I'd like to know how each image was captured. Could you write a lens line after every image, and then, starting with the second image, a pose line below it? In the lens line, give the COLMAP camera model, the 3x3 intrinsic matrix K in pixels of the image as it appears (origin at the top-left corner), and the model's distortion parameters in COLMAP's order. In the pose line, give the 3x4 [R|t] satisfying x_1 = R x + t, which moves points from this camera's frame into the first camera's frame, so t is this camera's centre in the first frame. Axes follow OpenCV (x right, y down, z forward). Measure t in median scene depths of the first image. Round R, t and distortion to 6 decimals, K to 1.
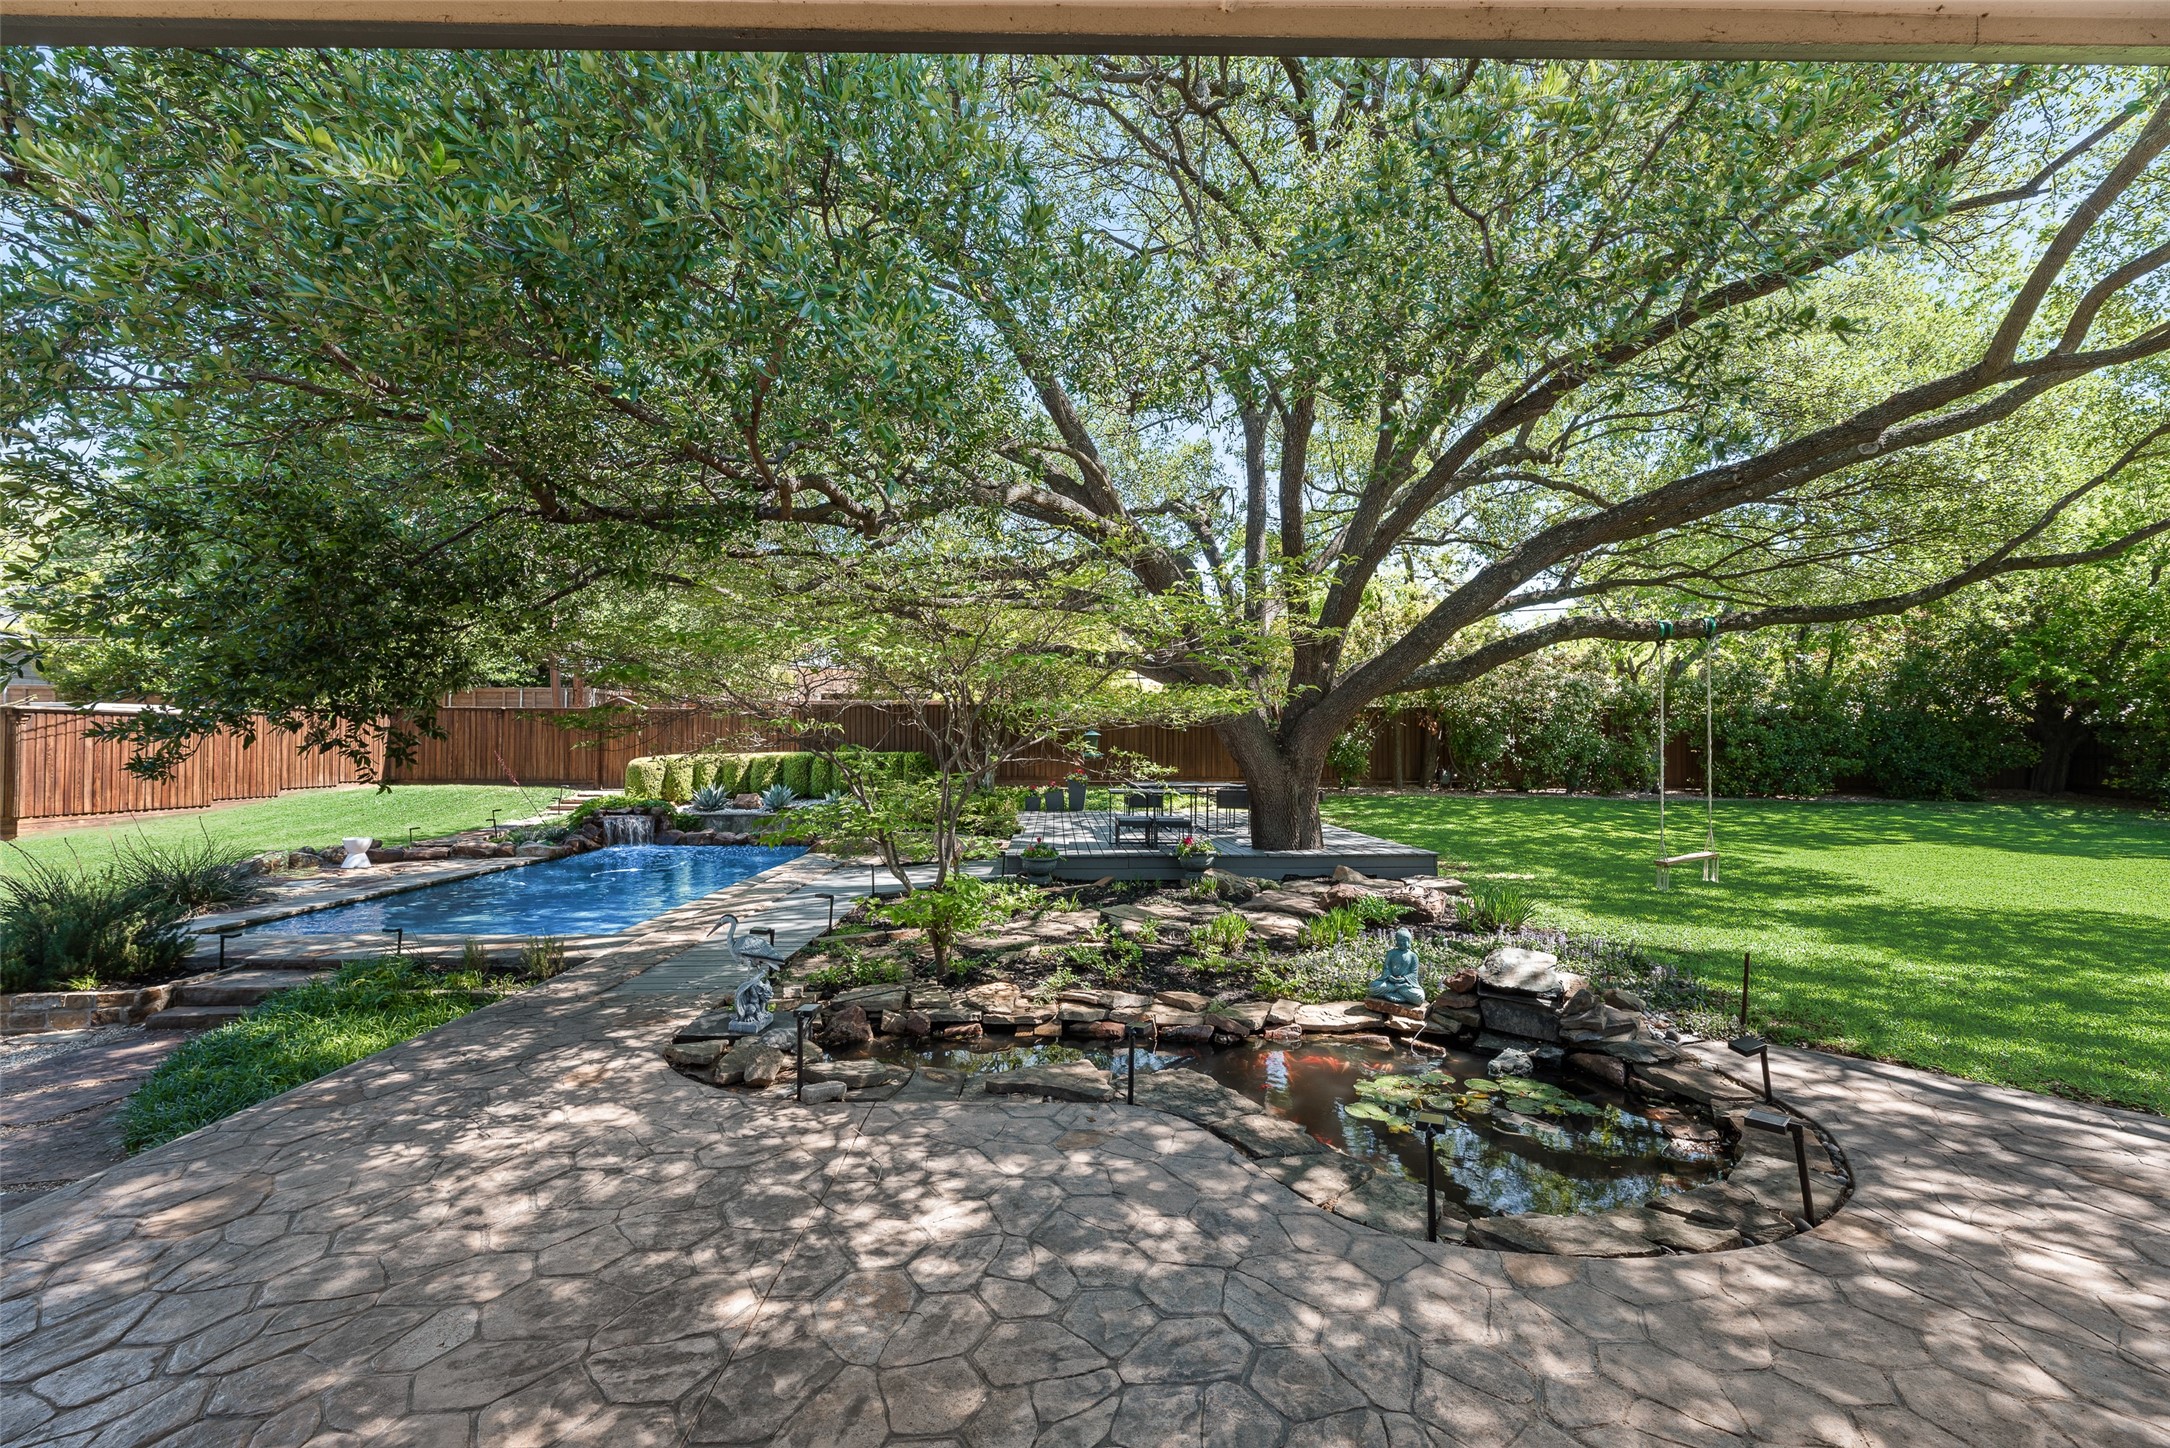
lens RADIAL K [[868.8, 0, 1082.0], [0, 868.8, 733.7], [0, 0, 1]] dist [-0.000090, 0.000307]
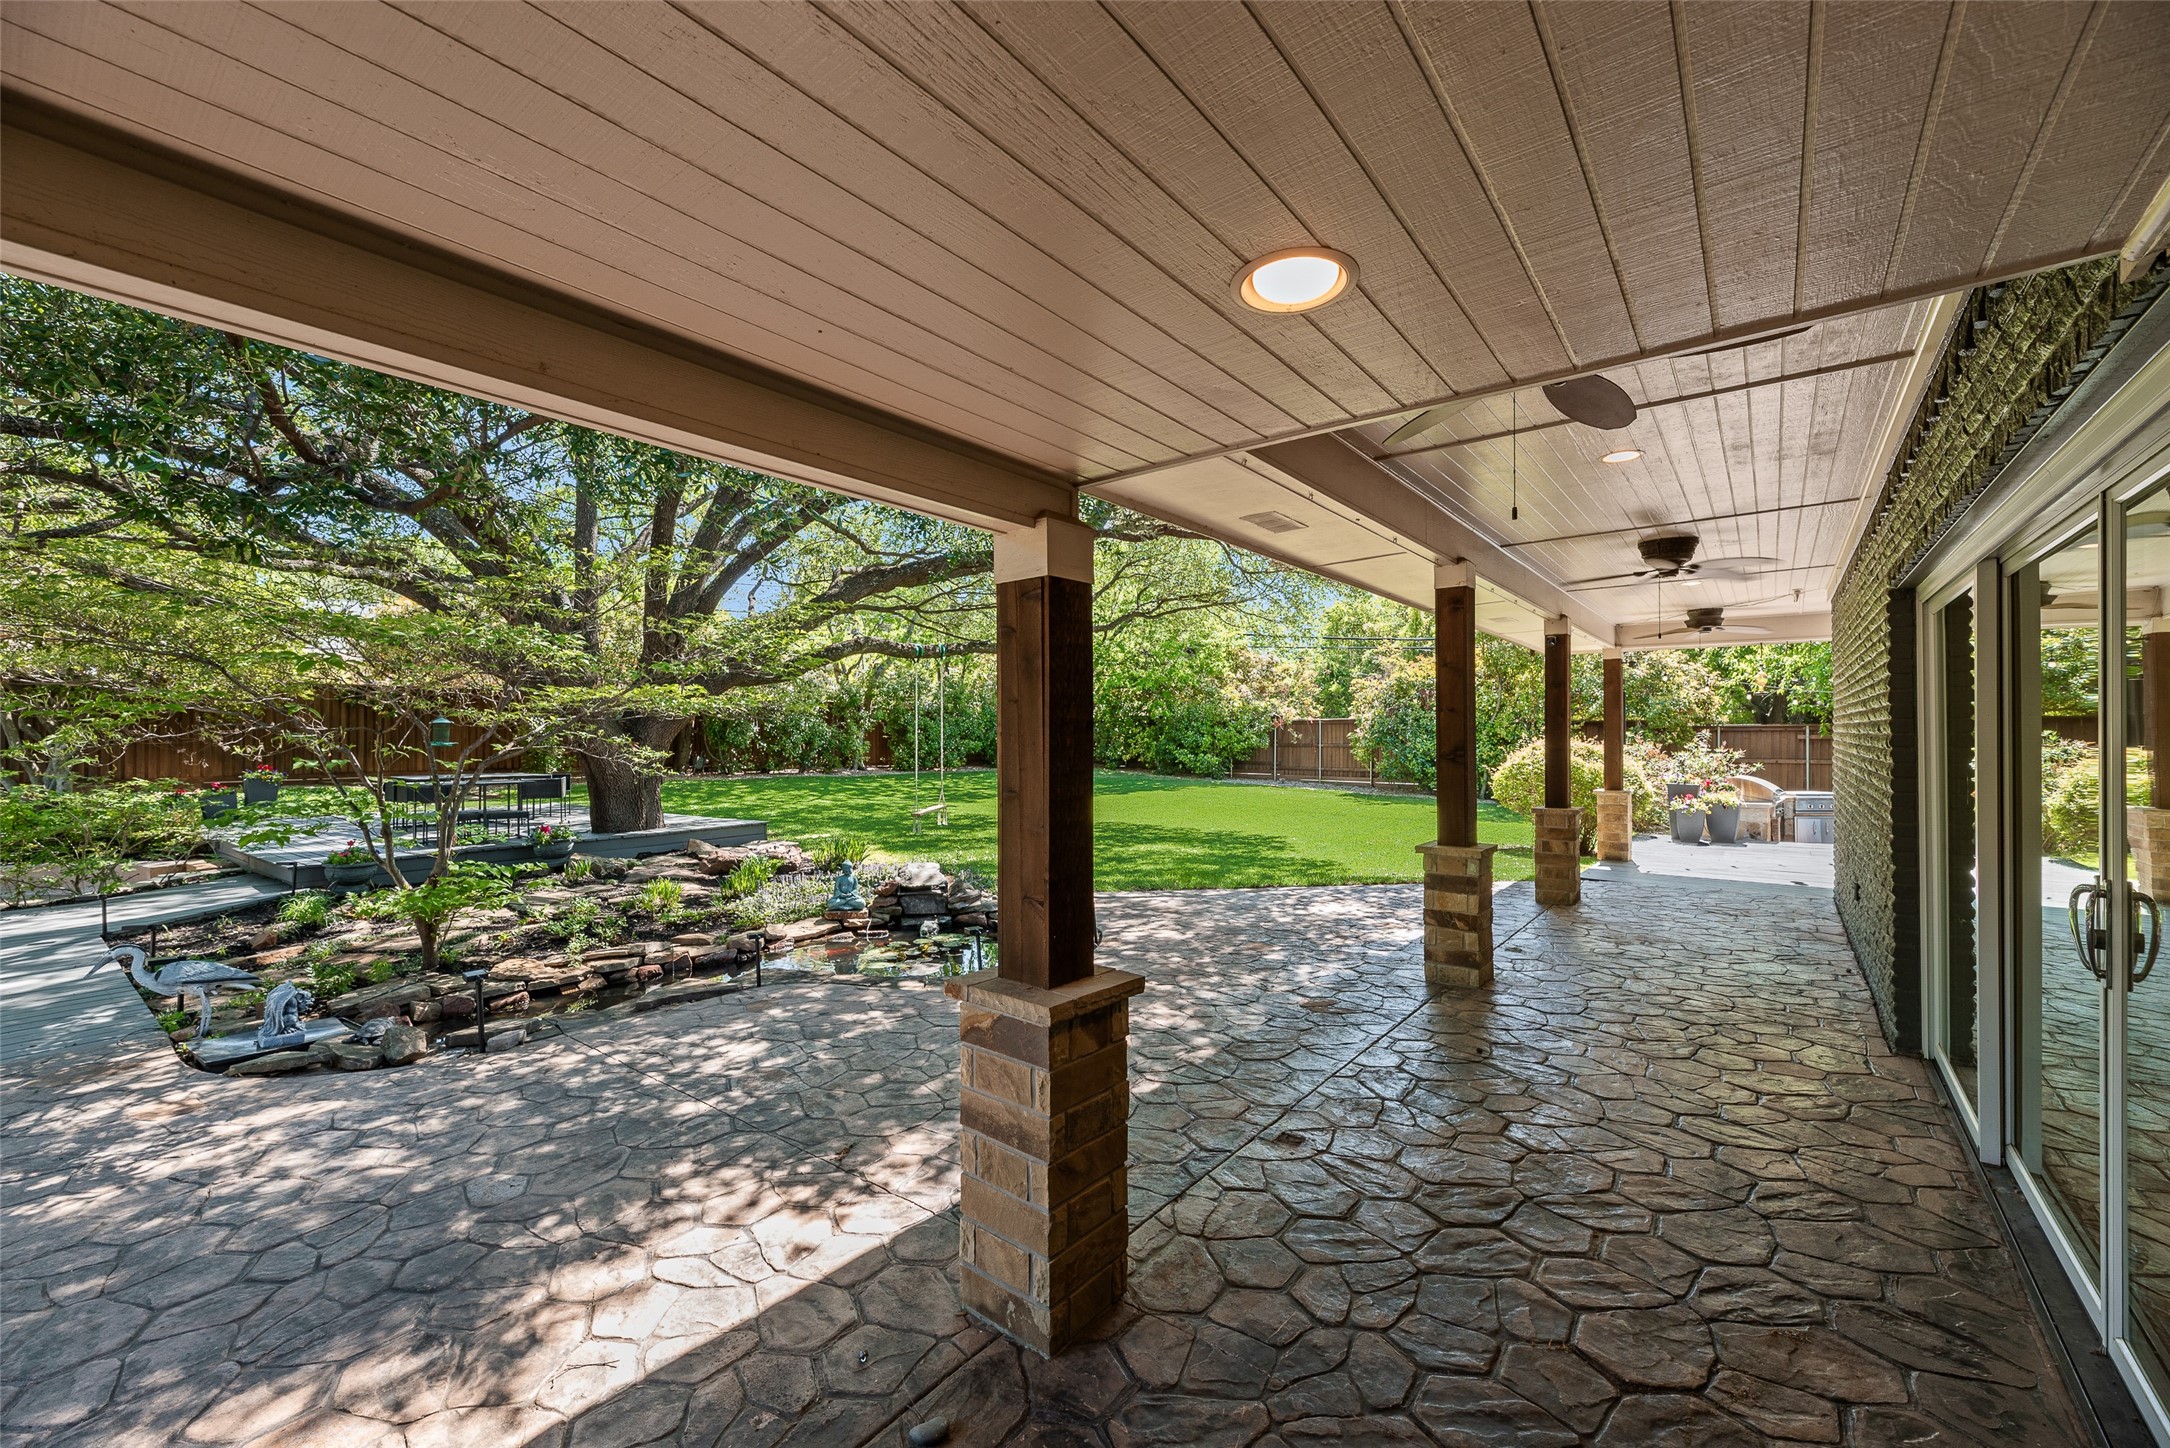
lens RADIAL K [[868.8, 0, 1086.2], [0, 868.8, 748.0], [0, 0, 1]] dist [-0.000090, 0.000307]
pose [[0.626649, -0.016492, 0.779127, -0.587864], [-0.007407, 0.999605, 0.027117, -0.002805], [-0.779267, -0.022764, 0.626279, -0.237270]]
